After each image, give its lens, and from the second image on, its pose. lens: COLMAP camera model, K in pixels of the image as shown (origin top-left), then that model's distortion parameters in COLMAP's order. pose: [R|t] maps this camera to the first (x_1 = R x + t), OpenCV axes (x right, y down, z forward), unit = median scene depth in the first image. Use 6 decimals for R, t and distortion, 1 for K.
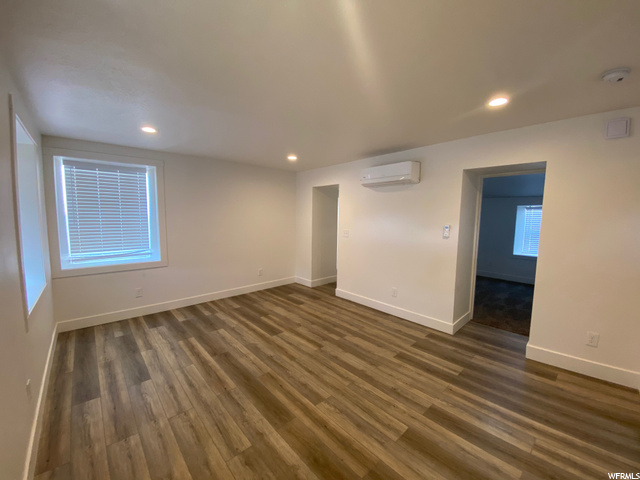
lens RADIAL K [[256.1, 0, 323.0], [0, 256.1, 236.2], [0, 0, 1]] dist [0.001969, -0.000398]
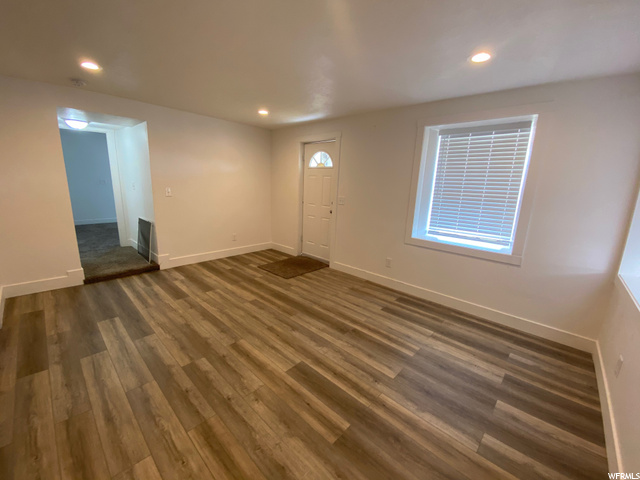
lens RADIAL K [[256.1, 0, 323.0], [0, 256.1, 236.2], [0, 0, 1]] dist [0.001969, -0.000398]
pose [[-0.995312, -0.031841, -0.091329, -0.213952], [-0.056589, 0.957479, 0.282899, -0.132424], [0.078438, 0.286741, -0.954792, 1.819300]]
